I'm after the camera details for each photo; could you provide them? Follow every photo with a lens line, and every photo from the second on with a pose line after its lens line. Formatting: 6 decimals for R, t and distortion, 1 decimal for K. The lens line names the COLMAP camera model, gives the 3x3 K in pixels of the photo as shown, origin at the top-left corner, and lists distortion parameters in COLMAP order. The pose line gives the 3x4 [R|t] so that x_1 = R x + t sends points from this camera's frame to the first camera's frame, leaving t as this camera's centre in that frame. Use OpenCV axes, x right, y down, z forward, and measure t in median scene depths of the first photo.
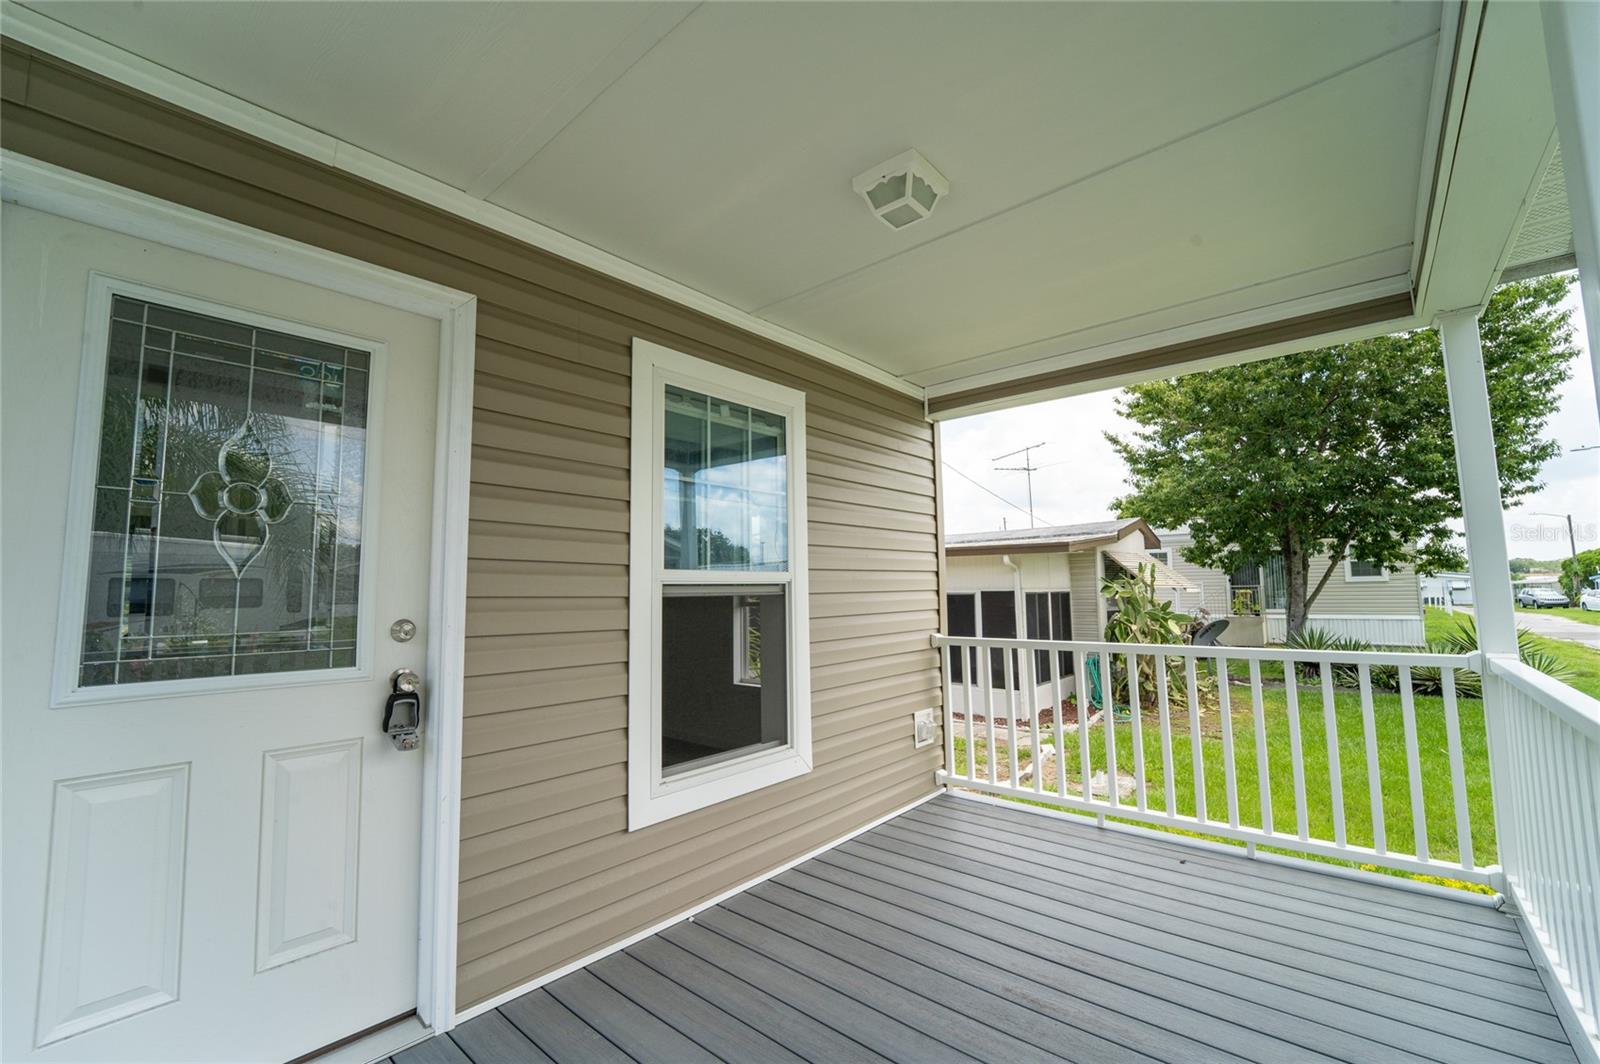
lens RADIAL K [[660.7, 0, 799.2], [0, 660.7, 528.9], [0, 0, 1]] dist [-0.021222, -0.000025]
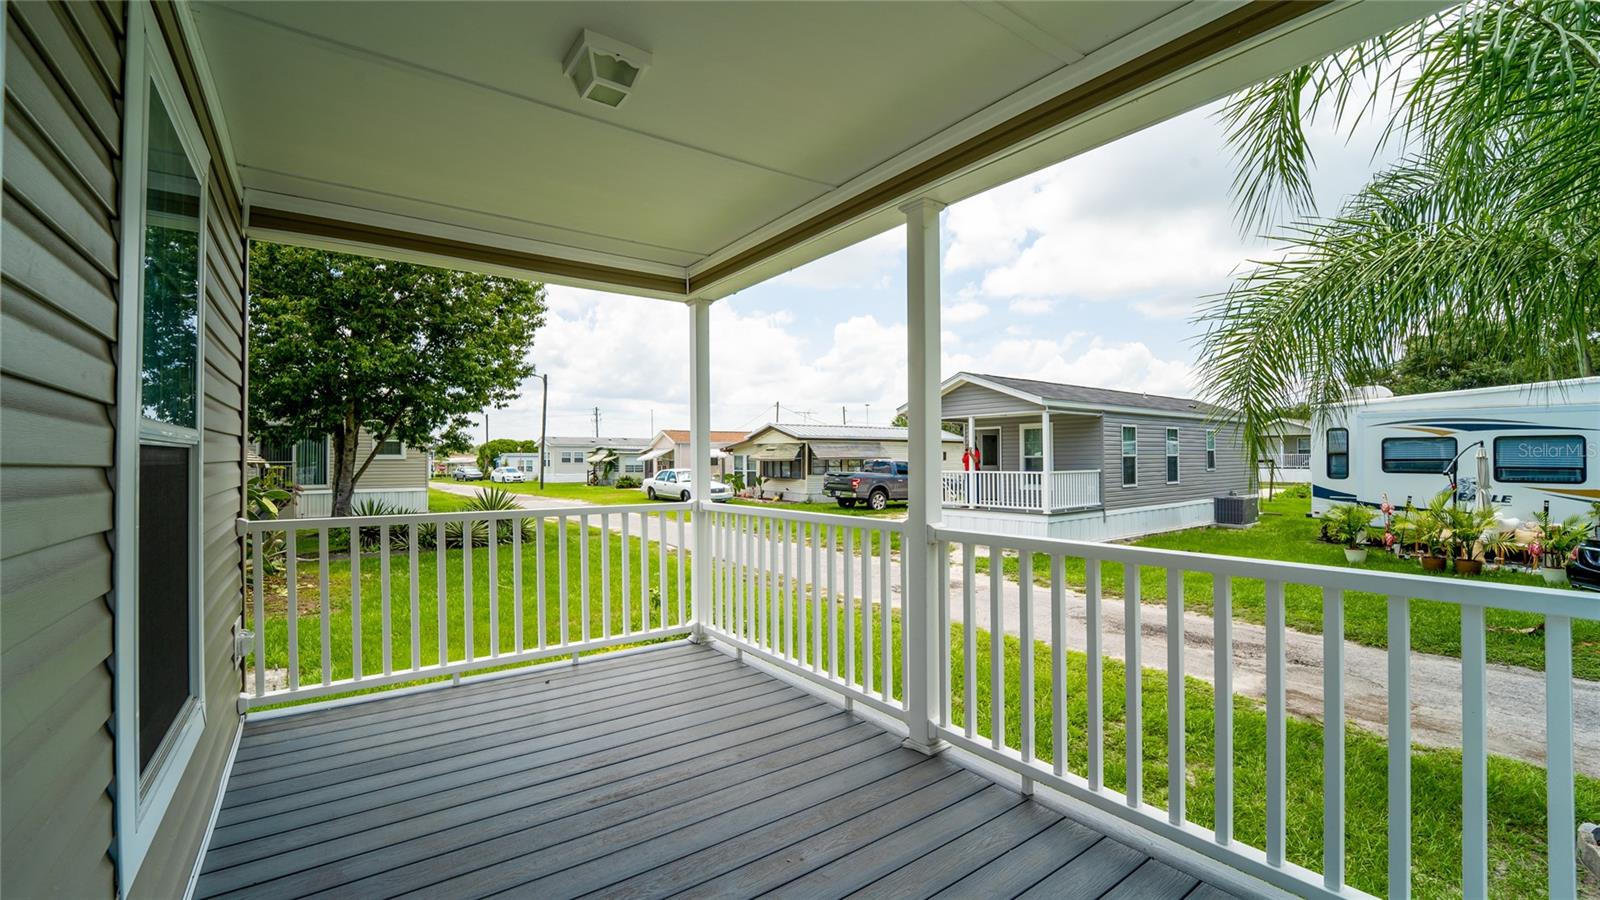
lens RADIAL K [[651.0, 0, 797.4], [0, 651.0, 451.7], [0, 0, 1]] dist [-0.024209, 0.001233]
pose [[0.216994, 0.023637, 0.975887, -0.115570], [-0.091129, 0.995832, -0.003857, 0.008350], [-0.971910, -0.088095, 0.218244, 0.069599]]
